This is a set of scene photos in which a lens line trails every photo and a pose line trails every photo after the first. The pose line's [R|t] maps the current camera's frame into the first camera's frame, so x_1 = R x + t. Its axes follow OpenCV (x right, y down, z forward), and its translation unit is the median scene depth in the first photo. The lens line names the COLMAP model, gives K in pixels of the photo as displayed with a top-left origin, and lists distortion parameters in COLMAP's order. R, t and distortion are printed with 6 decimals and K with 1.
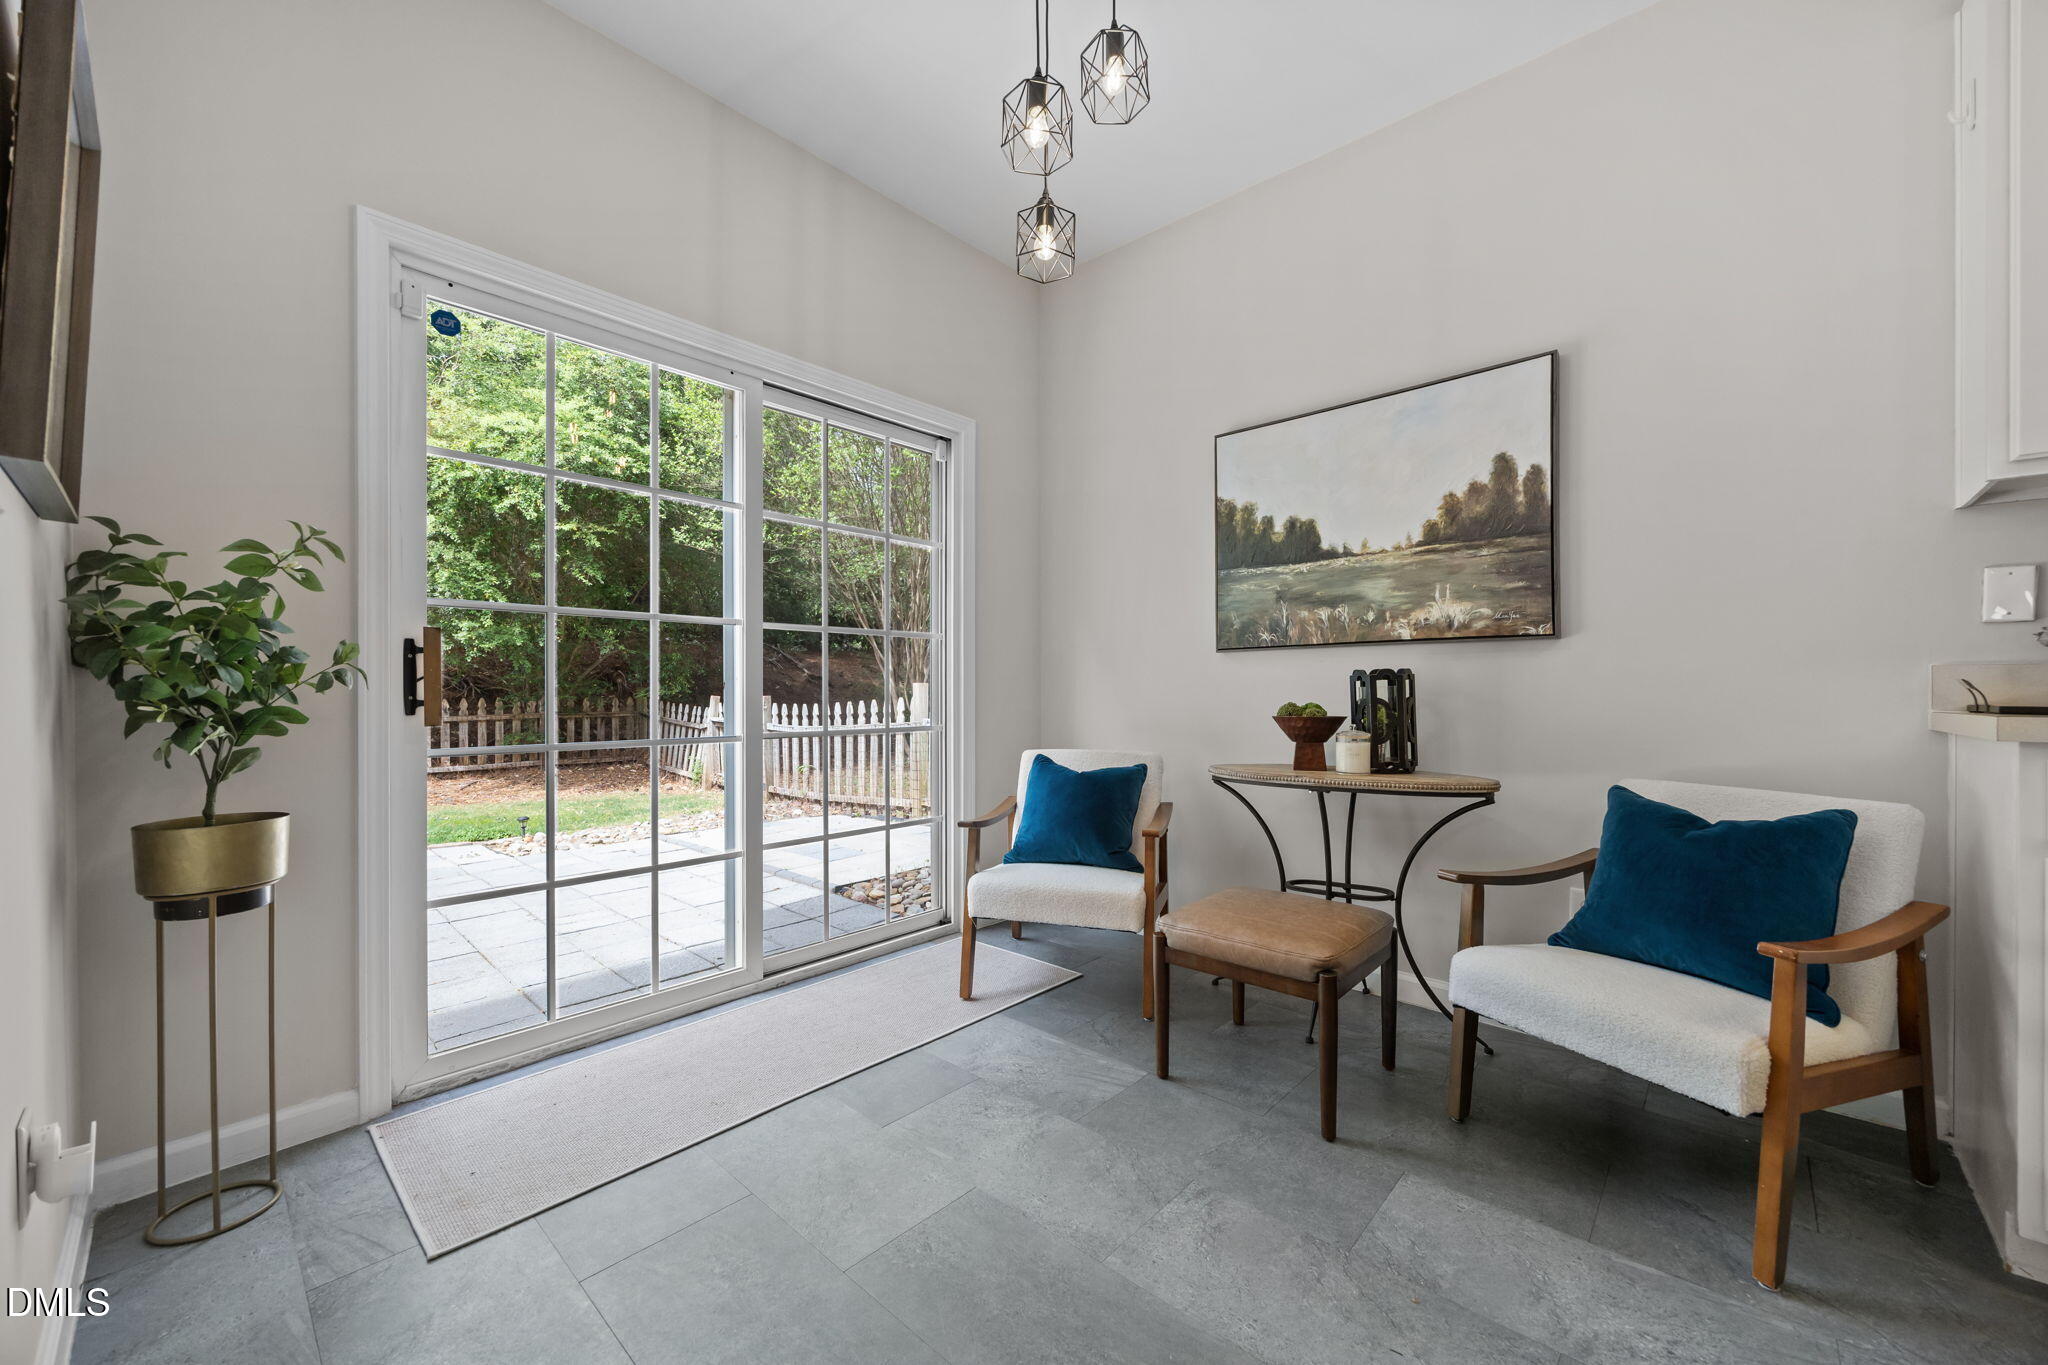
lens RADIAL K [[789.5, 0, 1028.9], [0, 789.5, 695.6], [0, 0, 1]] dist [-0.006078, -0.000379]
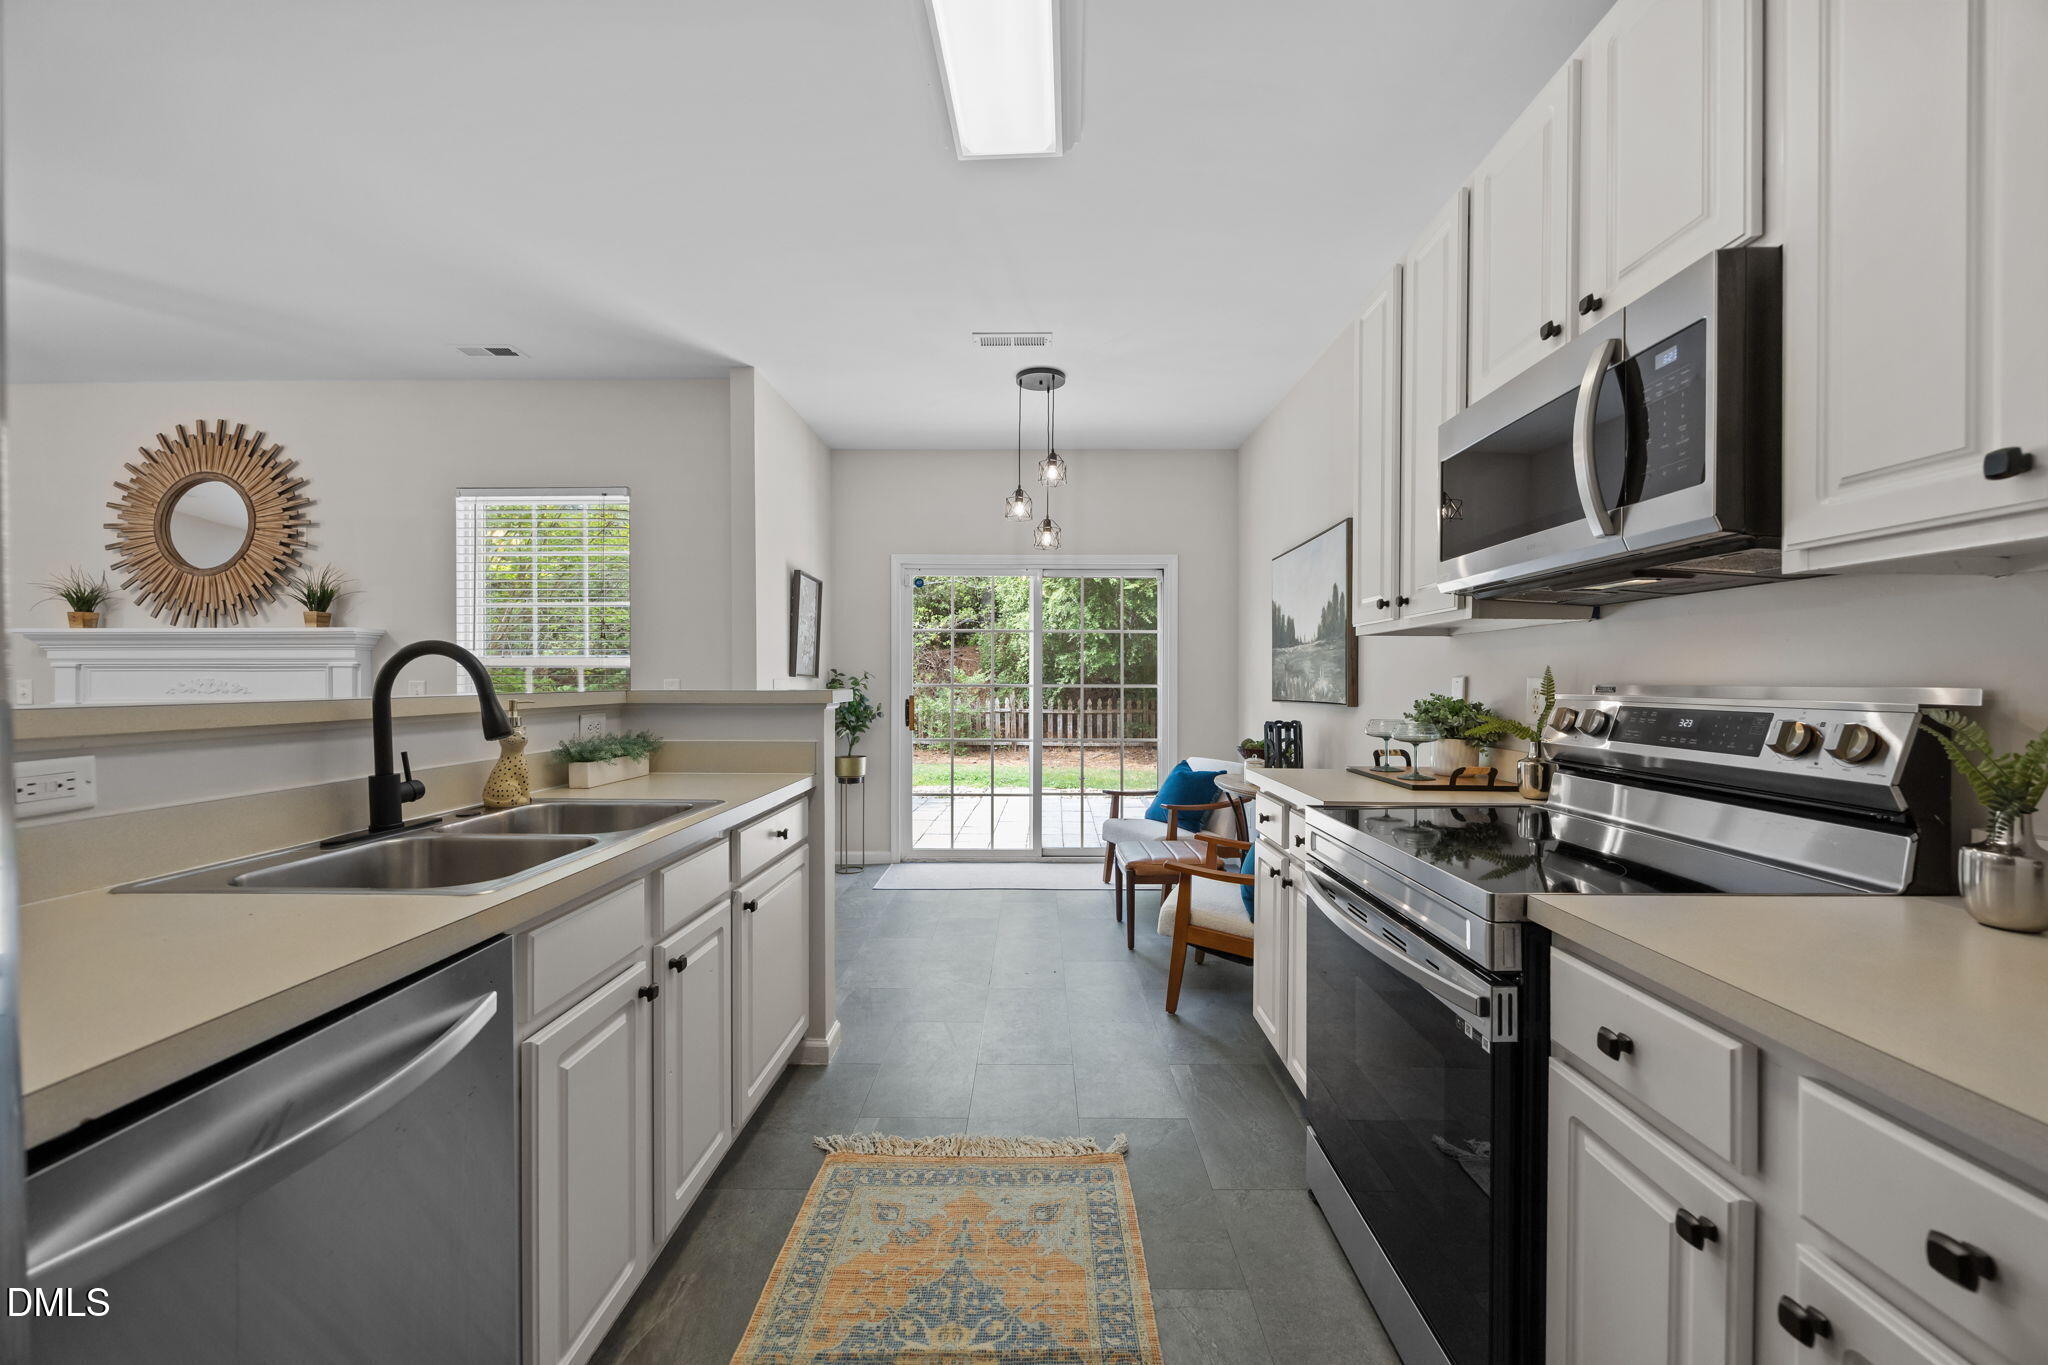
lens RADIAL K [[789.5, 0, 1038.2], [0, 789.5, 684.2], [0, 0, 1]] dist [-0.006078, -0.000379]
pose [[0.681394, 0.006237, -0.731891, 1.266478], [-0.007230, 0.999972, 0.001791, -0.104897], [0.731881, 0.004071, 0.681420, -0.465418]]
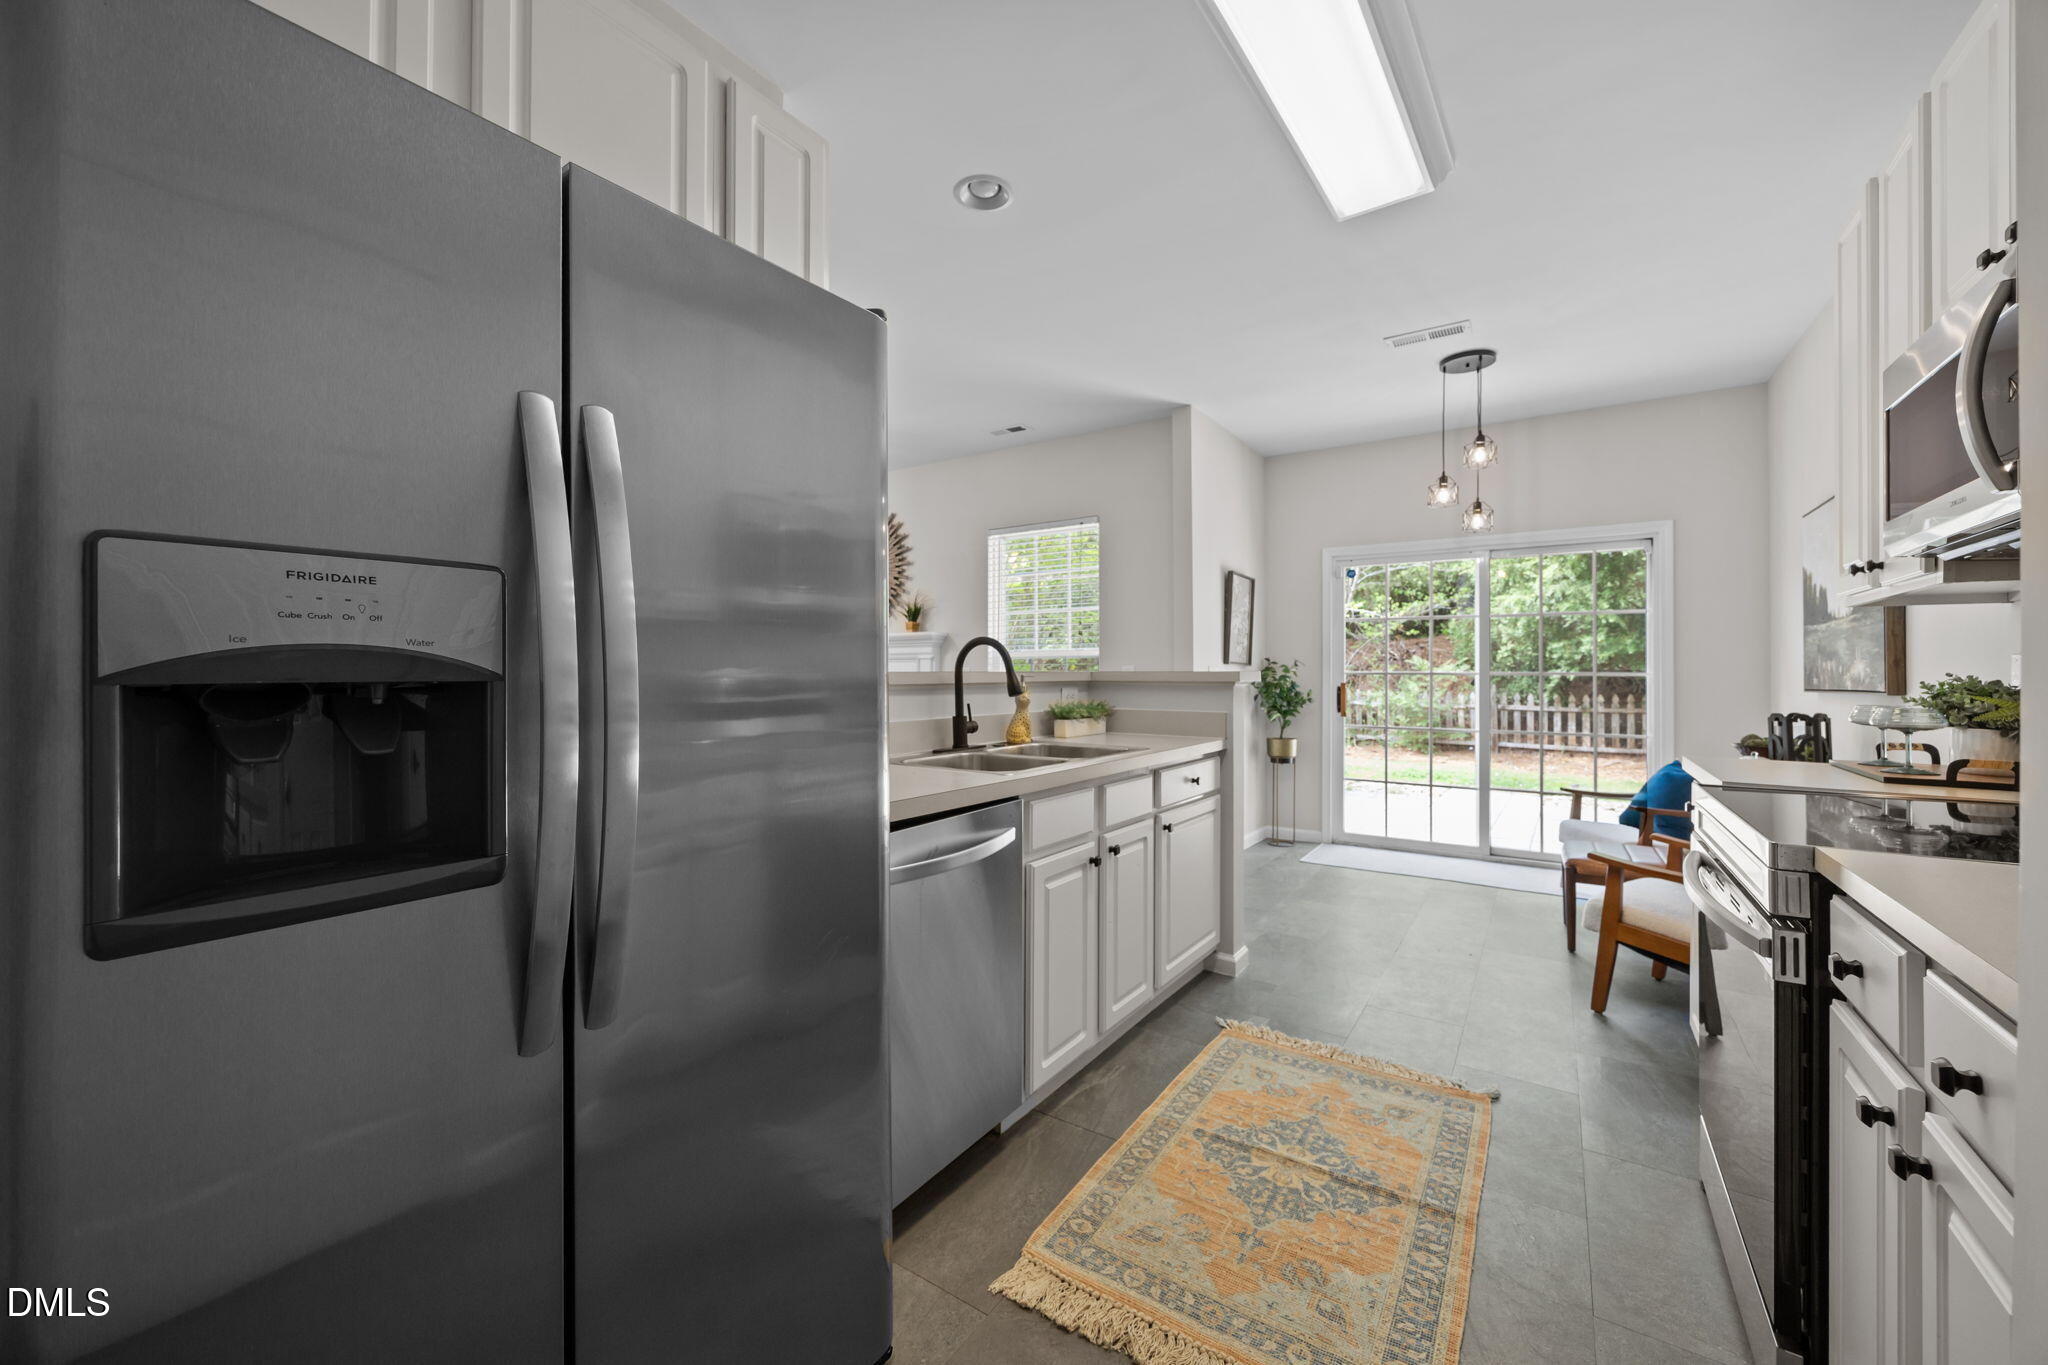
lens RADIAL K [[789.5, 0, 1006.3], [0, 789.5, 678.5], [0, 0, 1]] dist [-0.006078, -0.000379]
pose [[0.142554, 0.008692, -0.989749, 1.529700], [-0.009623, 0.999926, 0.007396, -0.087231], [0.989740, 0.008470, 0.142627, -0.511085]]
